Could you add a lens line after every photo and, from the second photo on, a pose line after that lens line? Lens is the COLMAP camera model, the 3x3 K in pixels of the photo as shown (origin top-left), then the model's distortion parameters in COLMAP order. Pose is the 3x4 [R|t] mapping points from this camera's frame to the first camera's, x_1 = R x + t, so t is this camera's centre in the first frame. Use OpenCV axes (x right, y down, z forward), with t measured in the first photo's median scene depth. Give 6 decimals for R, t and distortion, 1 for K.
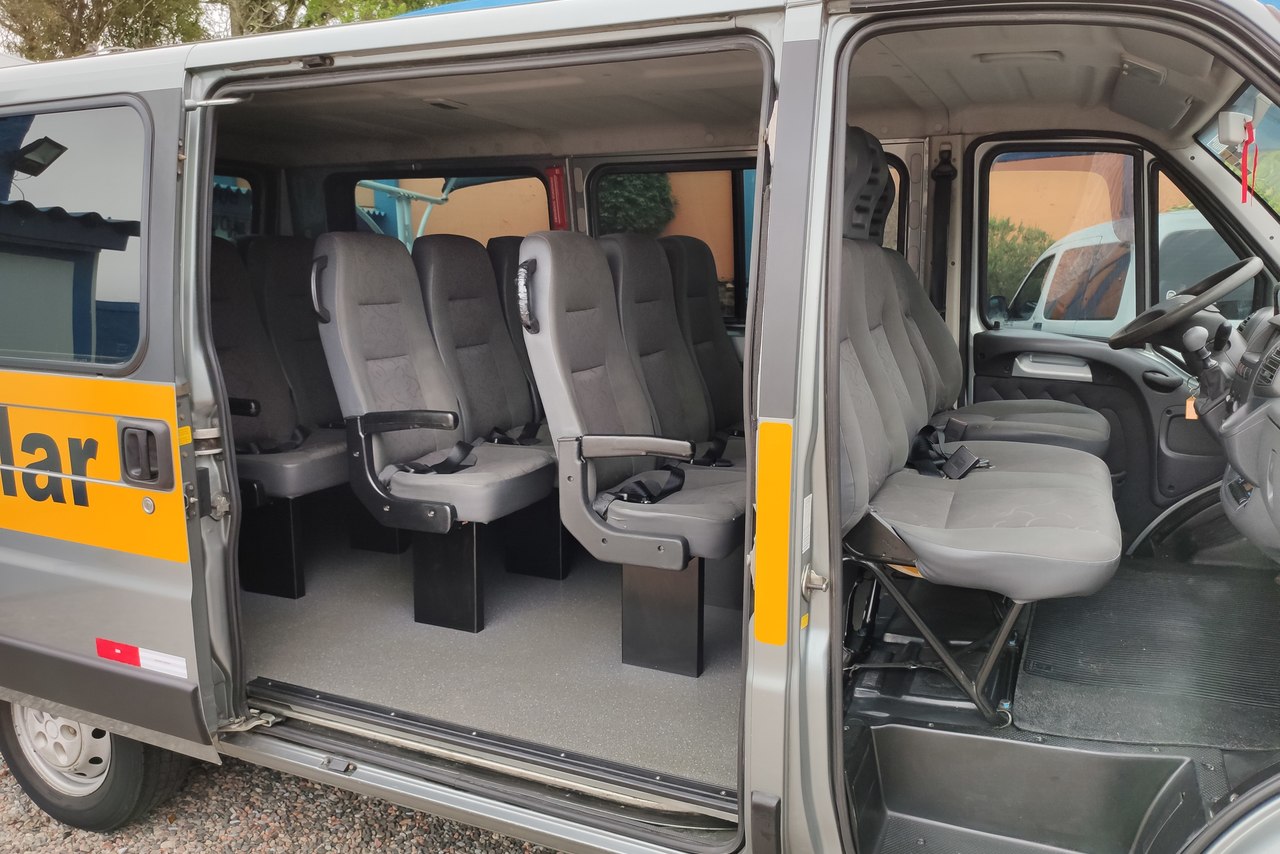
lens RADIAL K [[968.5, 0, 640.0], [0, 968.5, 427.0], [0, 0, 1]] dist [0.081384, -0.140017]
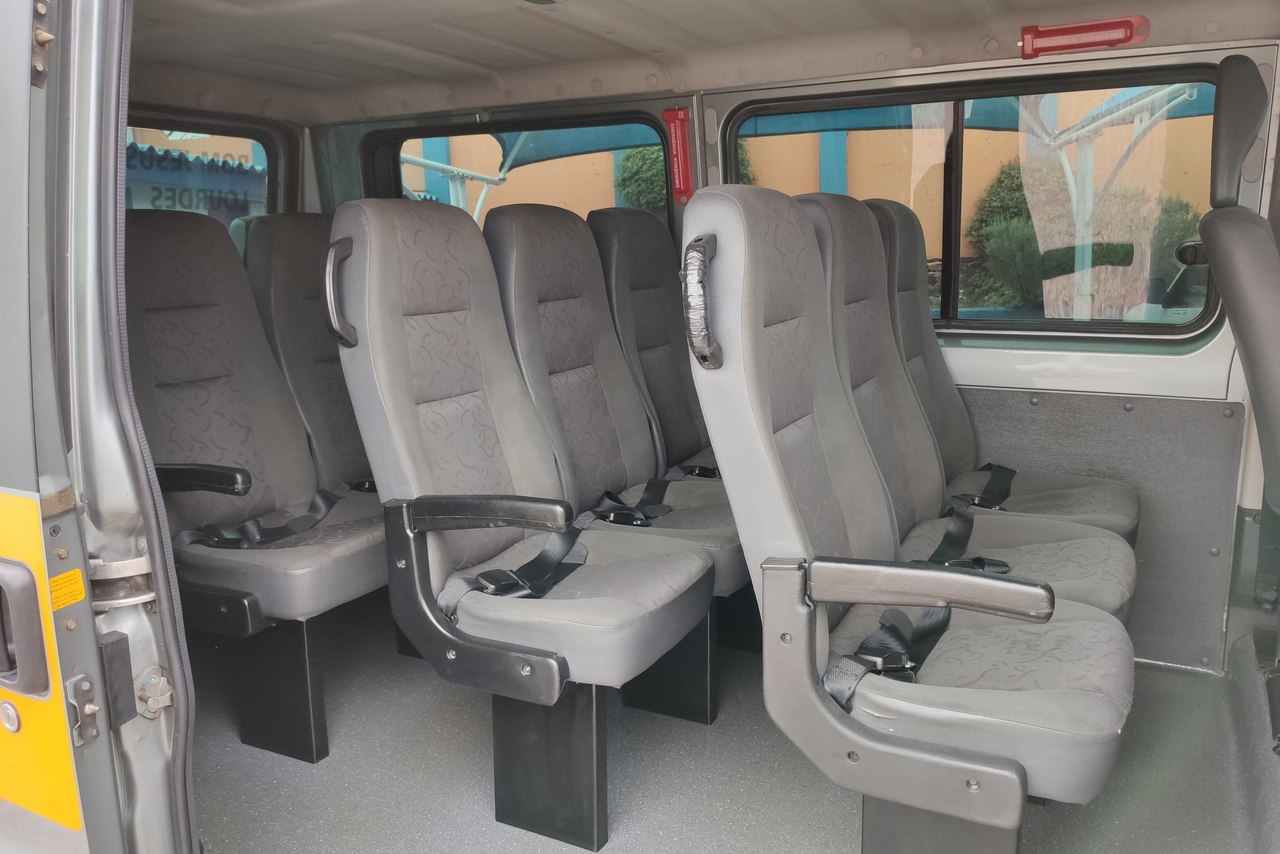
lens RADIAL K [[968.5, 0, 640.0], [0, 968.5, 427.0], [0, 0, 1]] dist [0.081384, -0.140017]
pose [[0.998682, -0.006314, -0.050930, -0.105304], [0.007062, 0.999870, 0.014510, -0.061559], [0.050832, -0.014851, 0.998597, 0.381475]]
